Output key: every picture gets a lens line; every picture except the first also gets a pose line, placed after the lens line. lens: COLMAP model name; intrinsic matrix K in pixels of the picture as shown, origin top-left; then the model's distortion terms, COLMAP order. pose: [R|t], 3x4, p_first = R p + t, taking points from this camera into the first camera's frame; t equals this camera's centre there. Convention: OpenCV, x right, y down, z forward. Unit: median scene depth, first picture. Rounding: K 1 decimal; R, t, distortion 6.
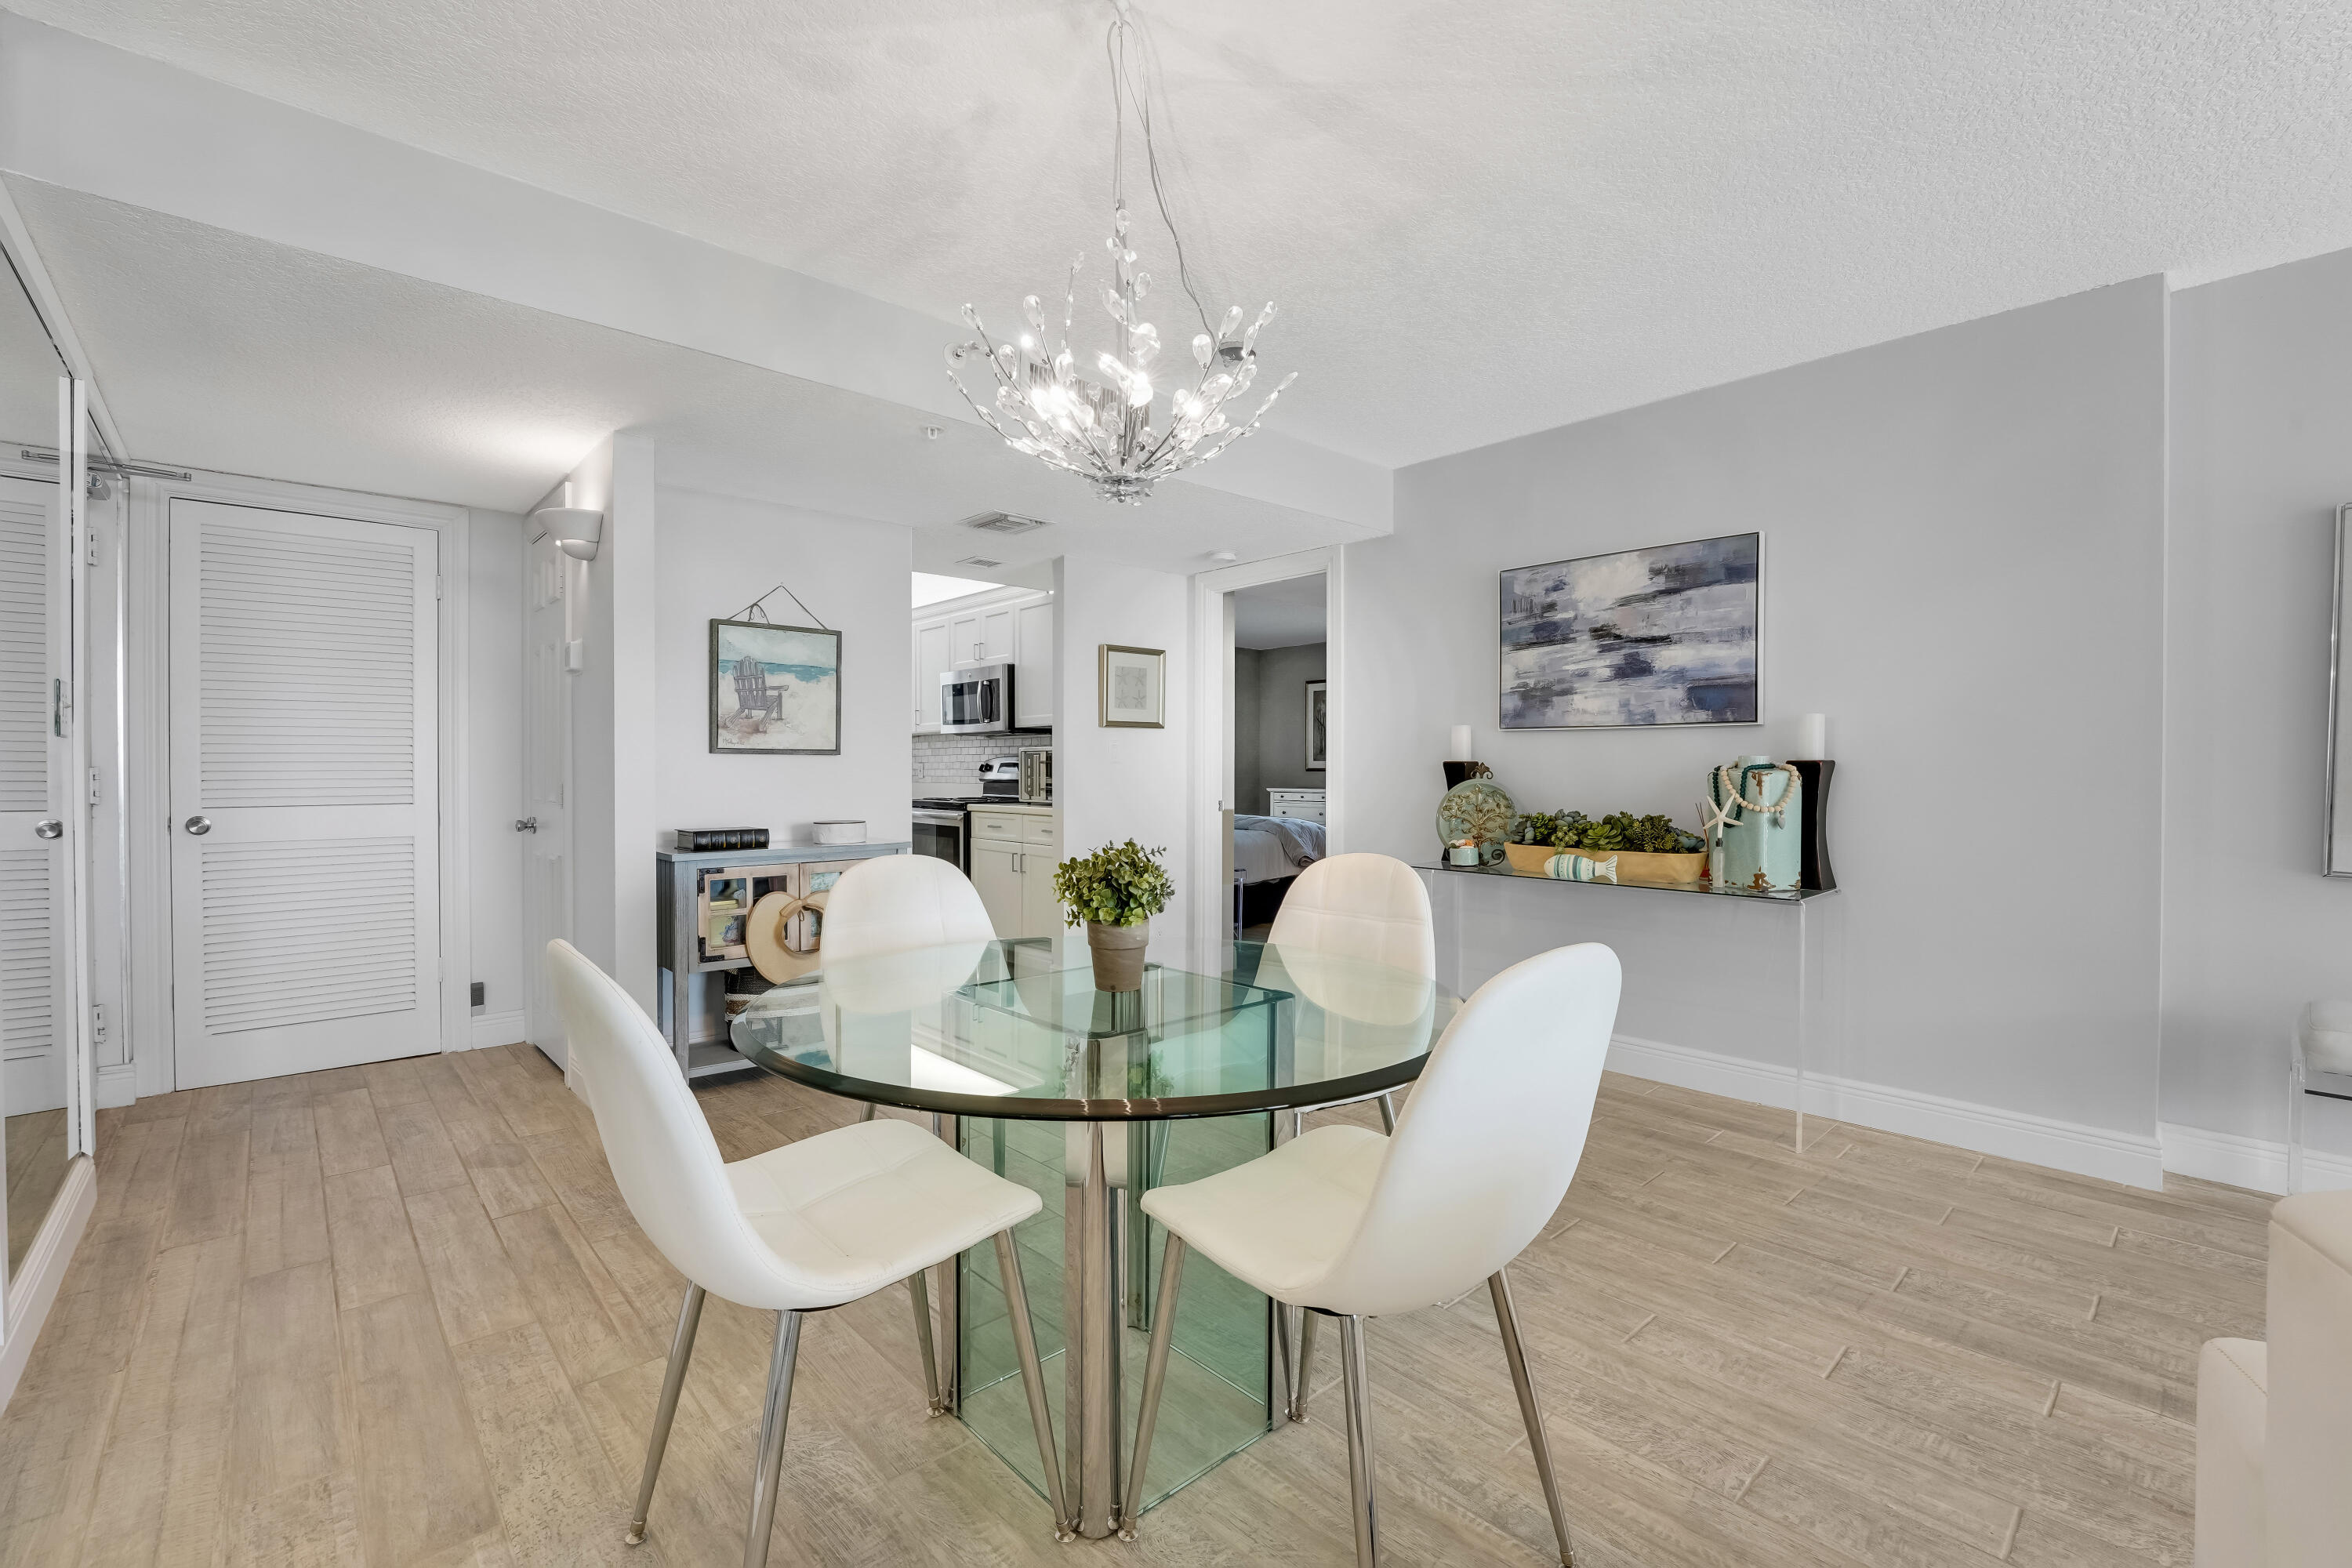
lens RADIAL K [[973.8, 0, 1178.0], [0, 973.8, 795.5], [0, 0, 1]] dist [-0.023077, 0.001657]
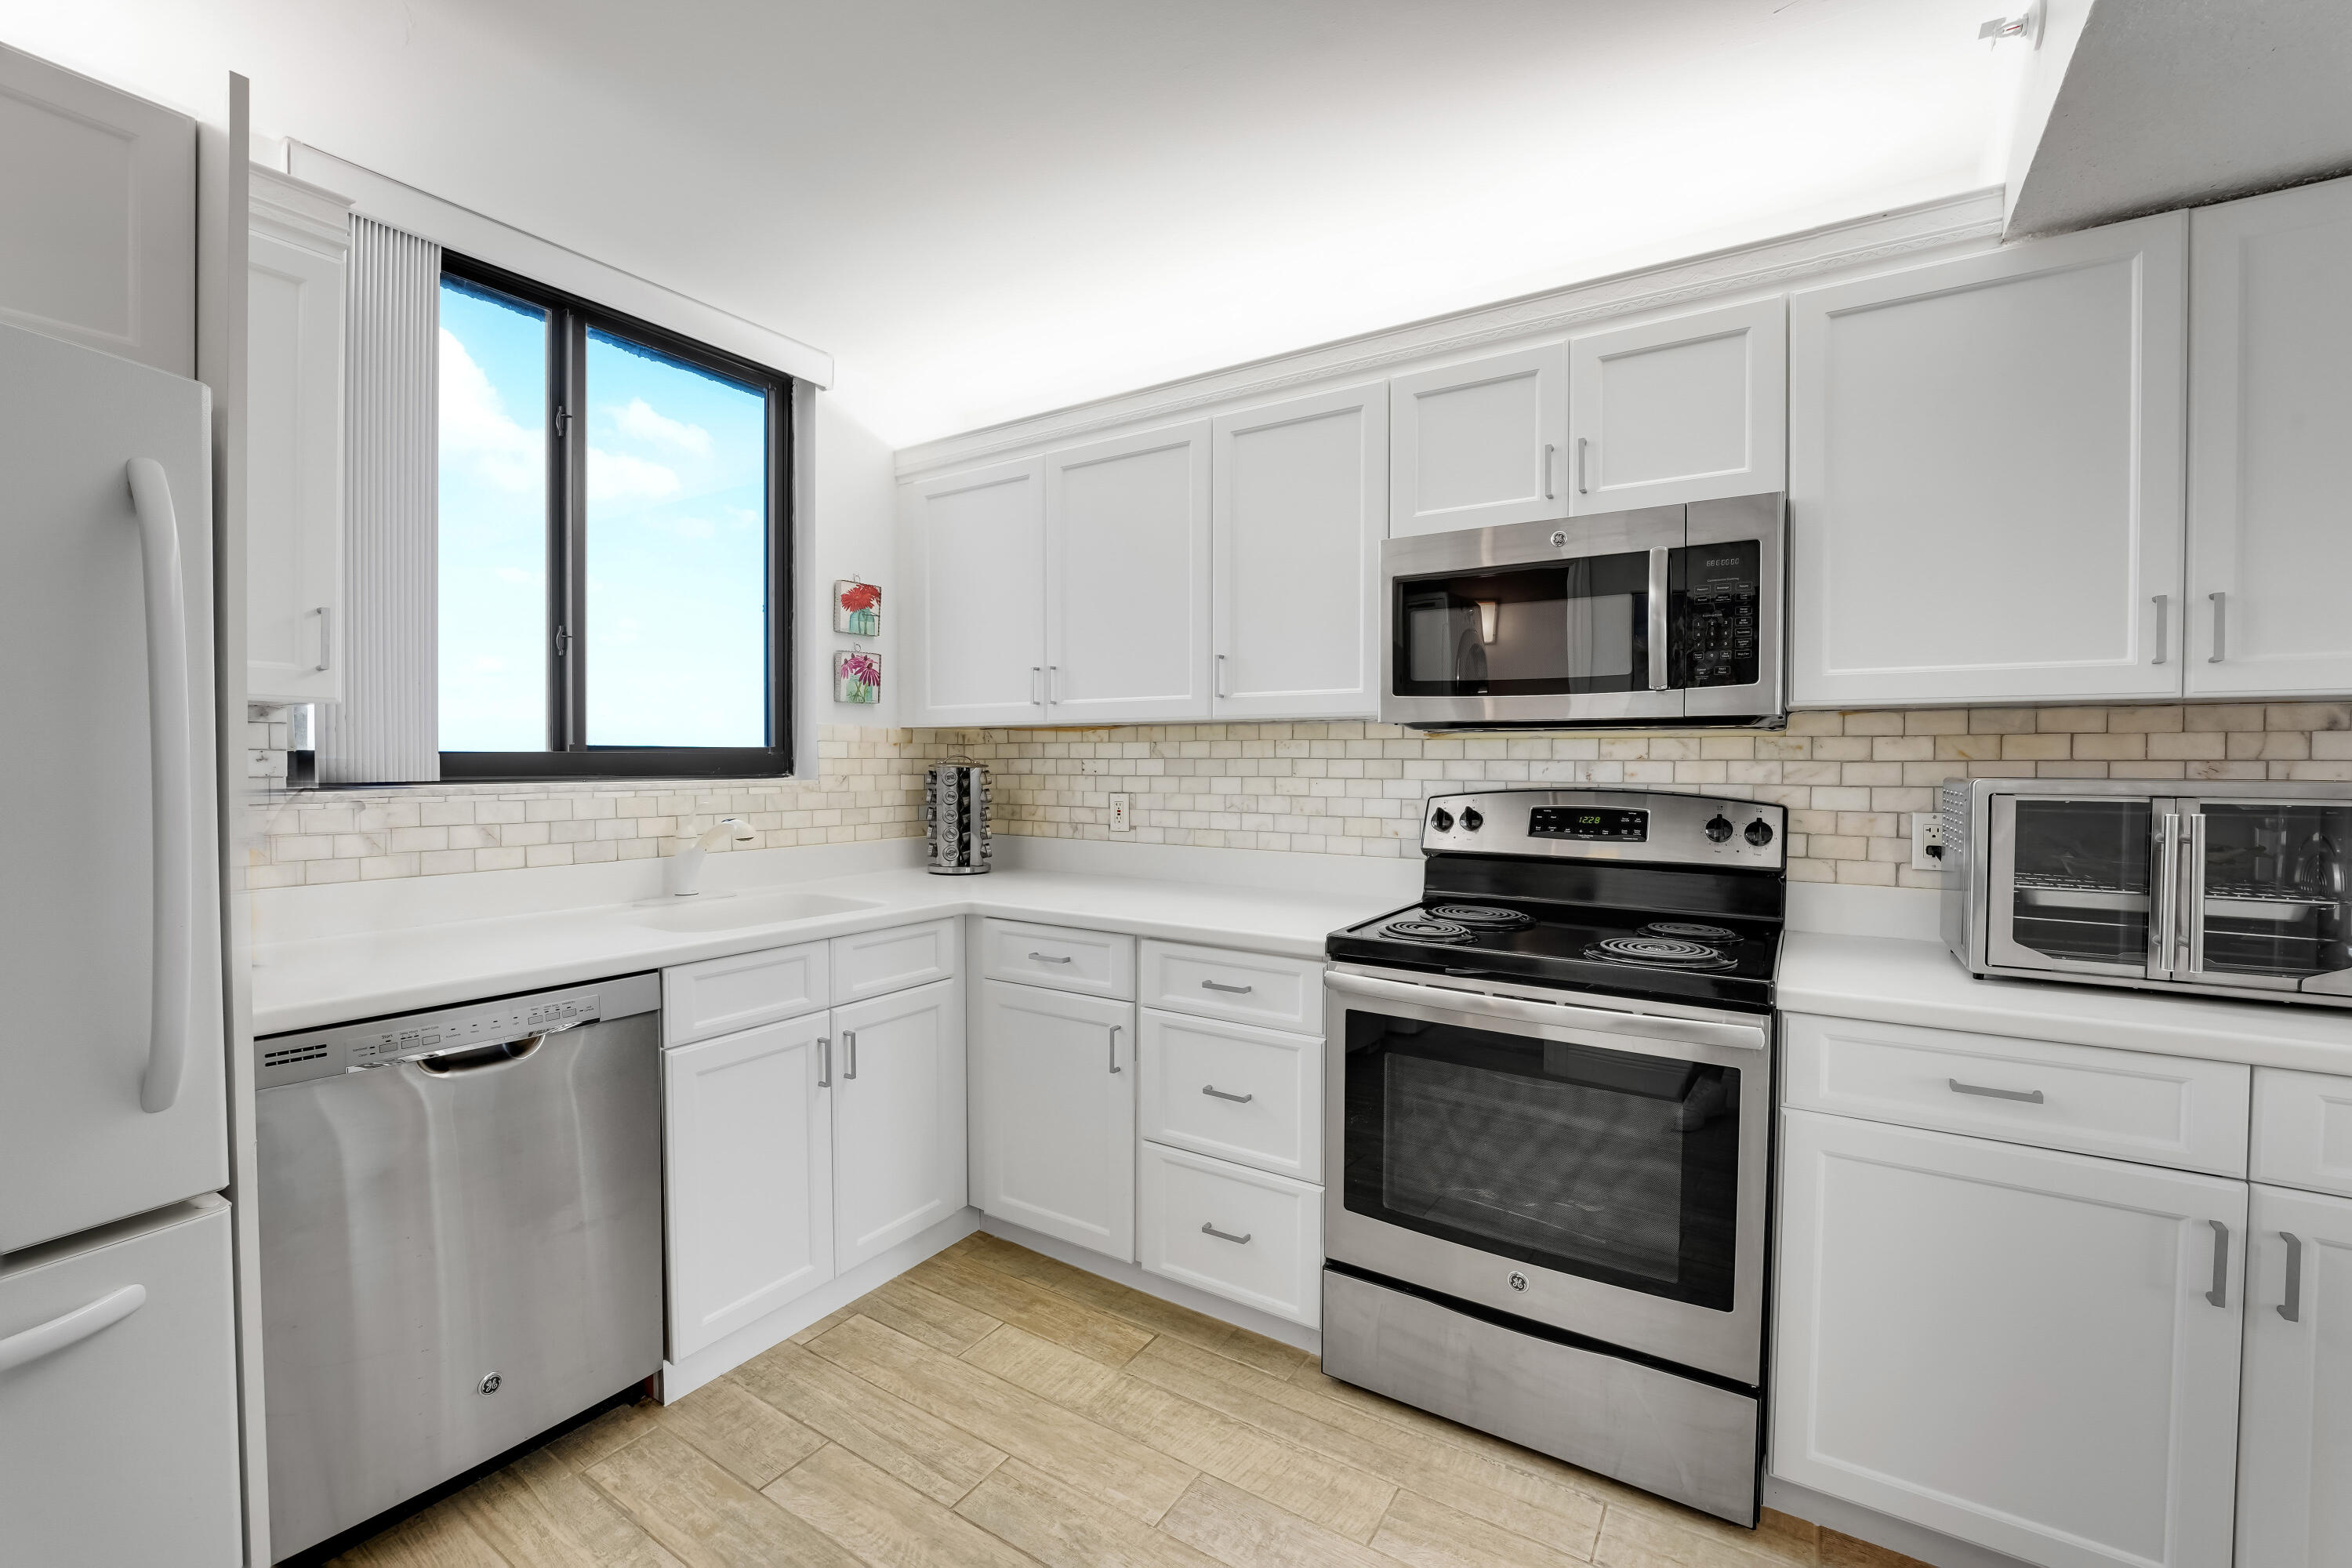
lens RADIAL K [[973.8, 0, 1213.6], [0, 973.8, 780.2], [0, 0, 1]] dist [-0.023077, 0.001657]
pose [[0.960490, -0.008523, 0.278185, -0.425701], [0.010099, 0.999940, -0.004235, -0.047110], [-0.278132, 0.006877, 0.960518, 0.758005]]
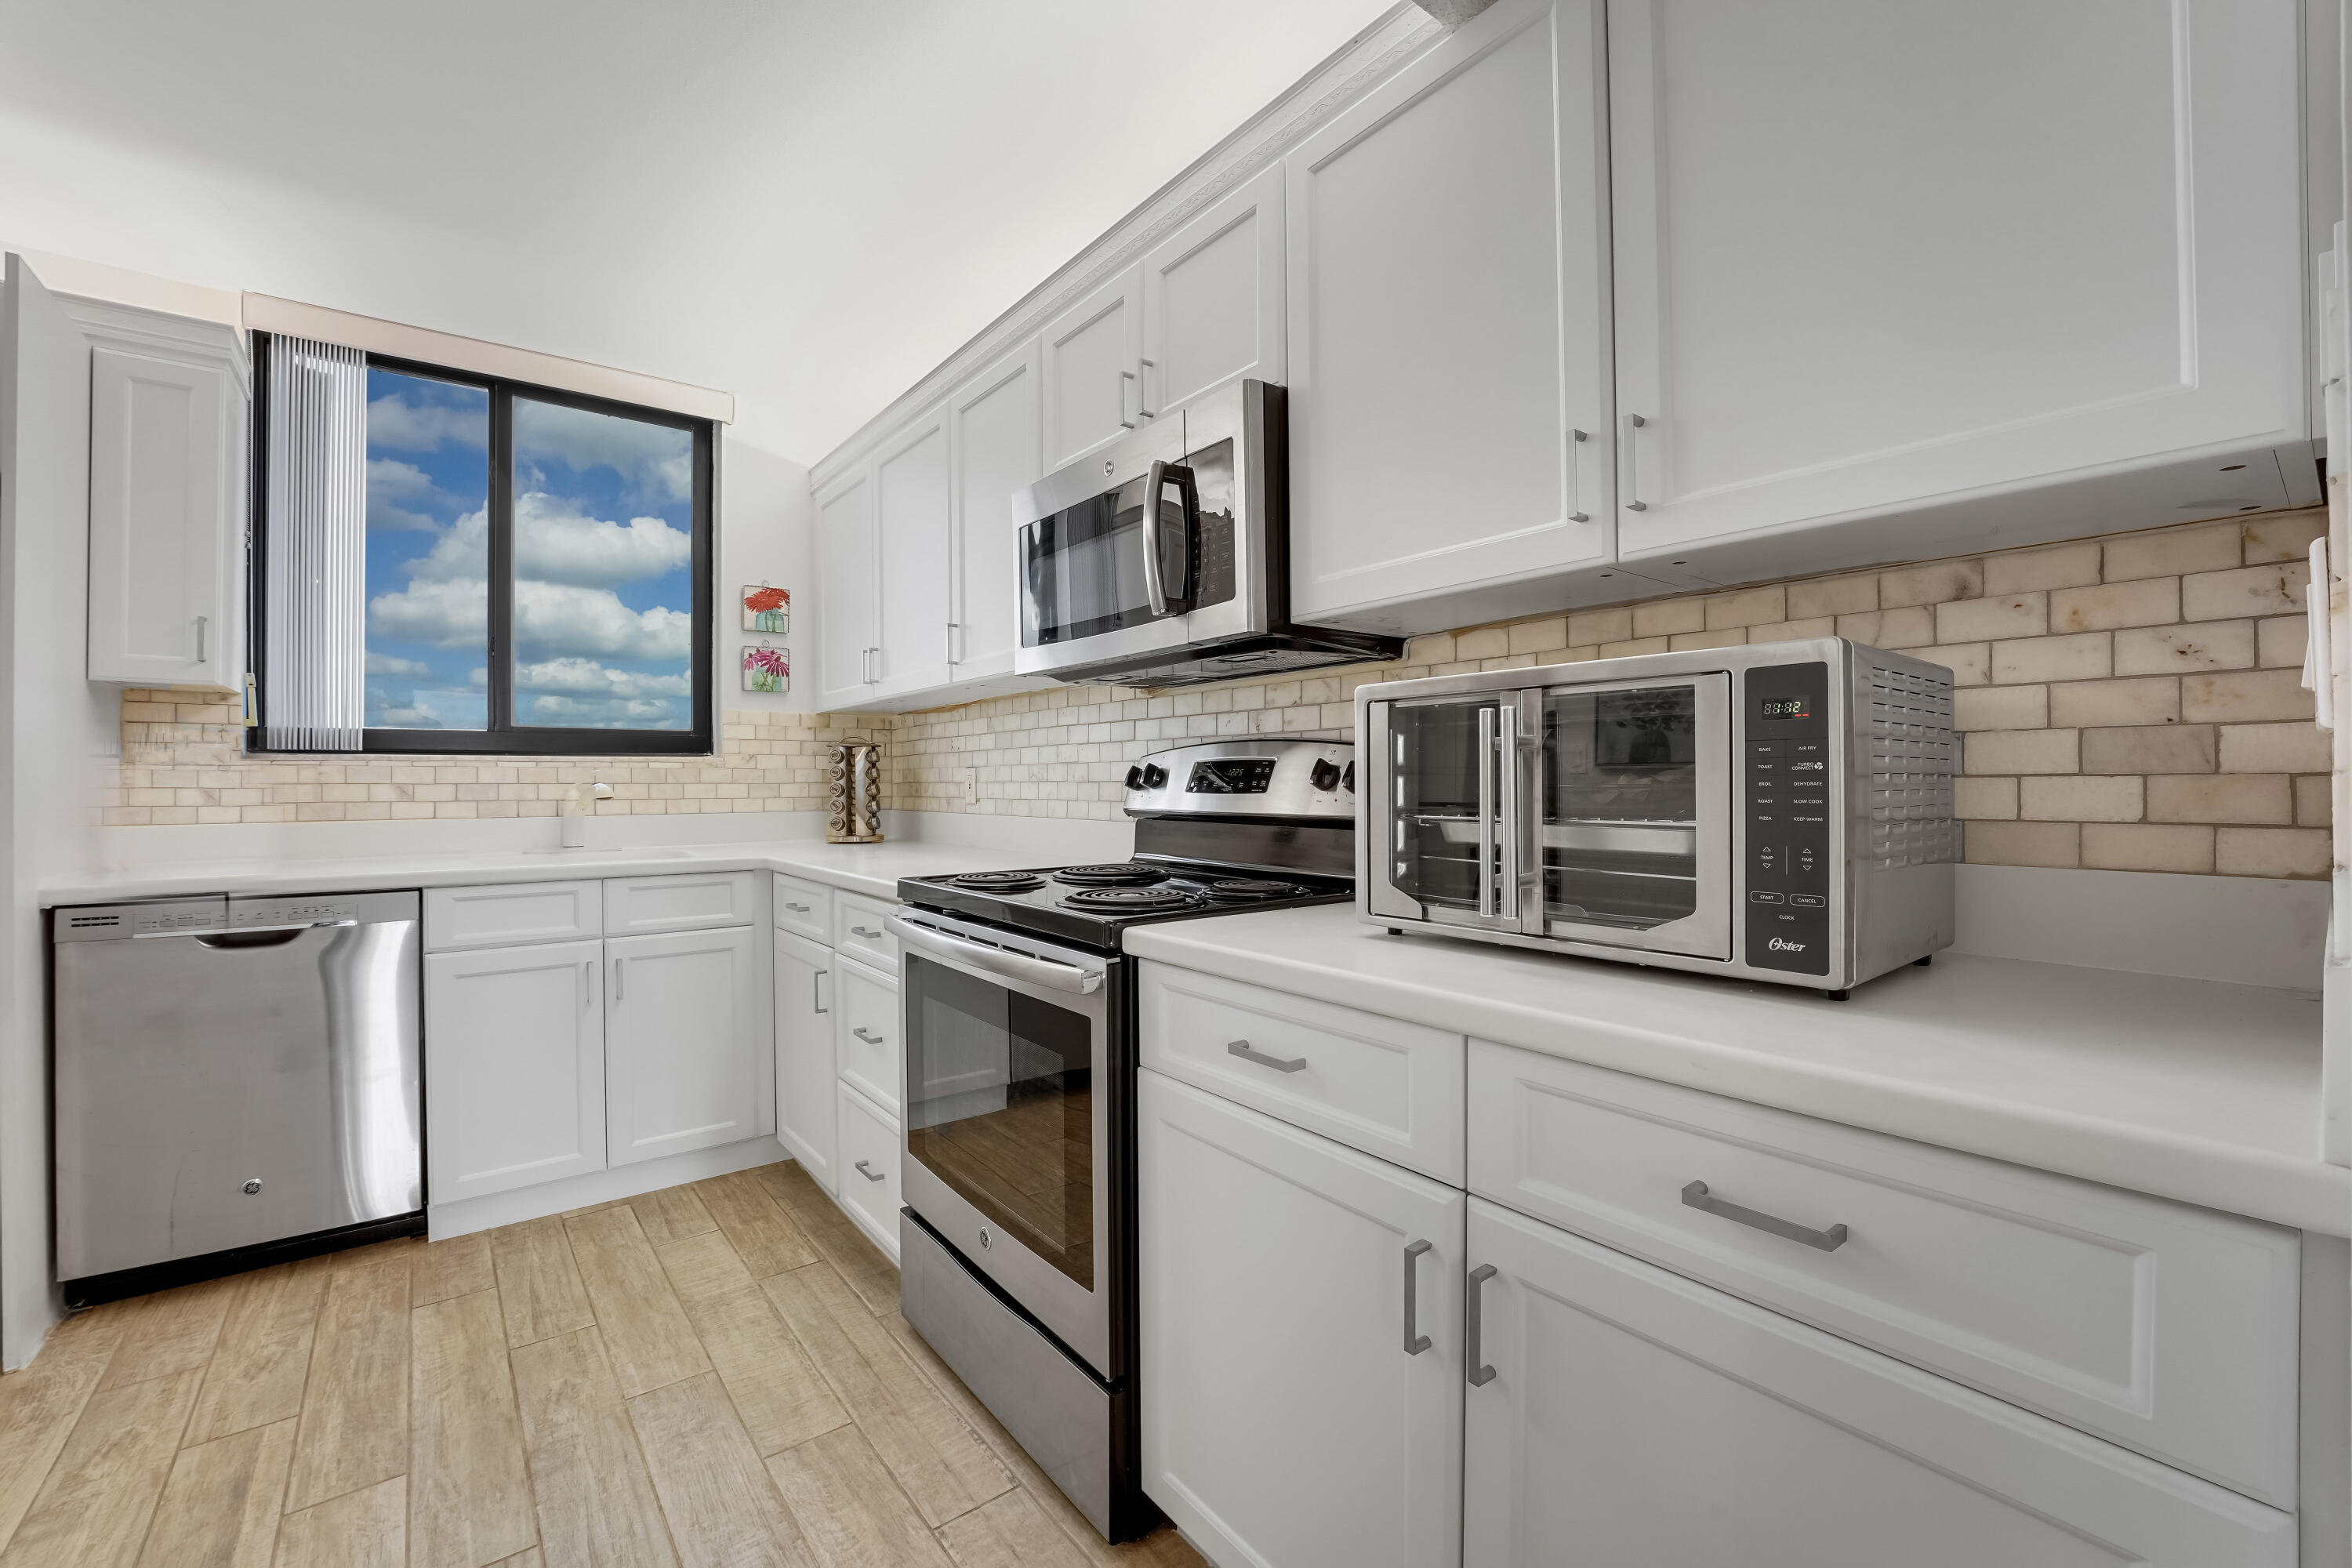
lens RADIAL K [[973.8, 0, 1201.6], [0, 973.8, 779.2], [0, 0, 1]] dist [-0.023077, 0.001657]
pose [[0.998471, -0.012787, -0.053782, -0.177413], [0.011228, 0.999511, -0.029180, -0.019745], [0.054128, 0.028532, 0.998126, 0.733304]]
